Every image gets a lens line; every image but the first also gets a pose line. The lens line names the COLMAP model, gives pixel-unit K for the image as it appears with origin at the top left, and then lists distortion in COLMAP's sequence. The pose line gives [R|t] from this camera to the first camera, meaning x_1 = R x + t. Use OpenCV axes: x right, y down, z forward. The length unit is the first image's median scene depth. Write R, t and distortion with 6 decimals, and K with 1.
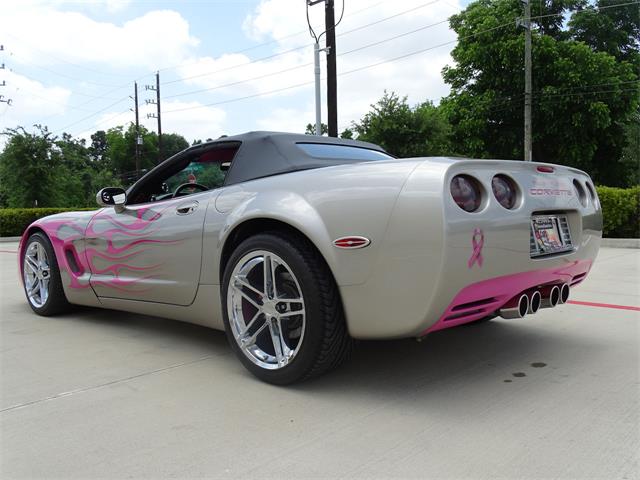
lens RADIAL K [[586.7, 0, 328.9], [0, 586.7, 235.7], [0, 0, 1]] dist [0.011897, 0.000000]
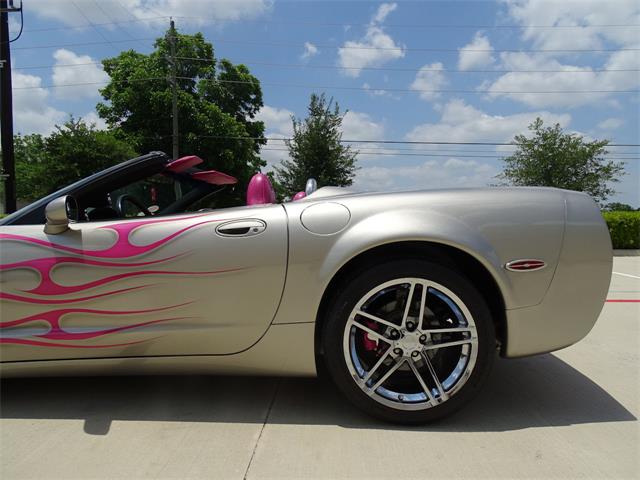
lens RADIAL K [[458.3, 0, 325.8], [0, 458.3, 238.7], [0, 0, 1]] dist [-0.006624, 0.003131]
pose [[0.756640, -0.012770, 0.653707, -0.091559], [0.026324, 0.999594, -0.010943, -0.004241], [-0.653301, 0.025489, 0.756669, 0.077128]]
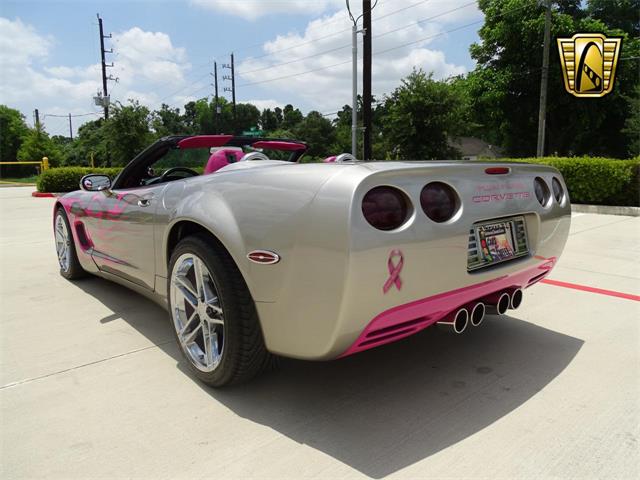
lens RADIAL K [[469.4, 0, 325.8], [0, 469.4, 241.9], [0, 0, 1]] dist [-0.004543, 0.005403]
pose [[0.994589, 0.025828, -0.100630, 0.025930], [-0.013952, 0.993036, 0.116982, -0.012346], [0.102951, -0.114945, 0.988023, 0.034728]]
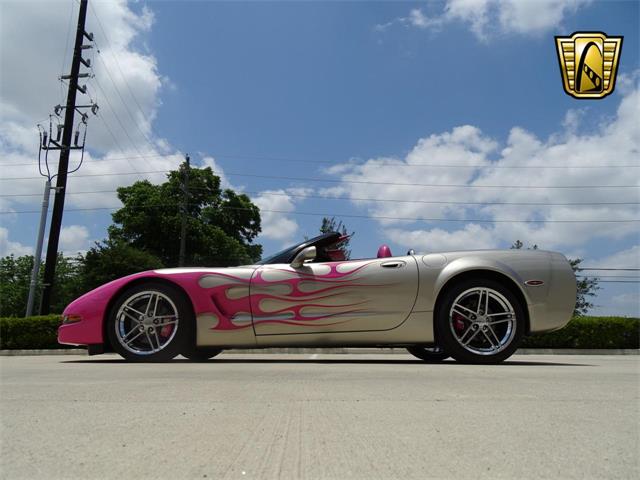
lens RADIAL K [[469.4, 0, 320.0], [0, 469.4, 239.0], [0, 0, 1]] dist [-0.004543, 0.005403]
pose [[0.735958, 0.175395, 0.653913, -0.201343], [0.019519, 0.959961, -0.279452, 0.038248], [-0.676745, 0.218429, 0.703068, 0.038738]]
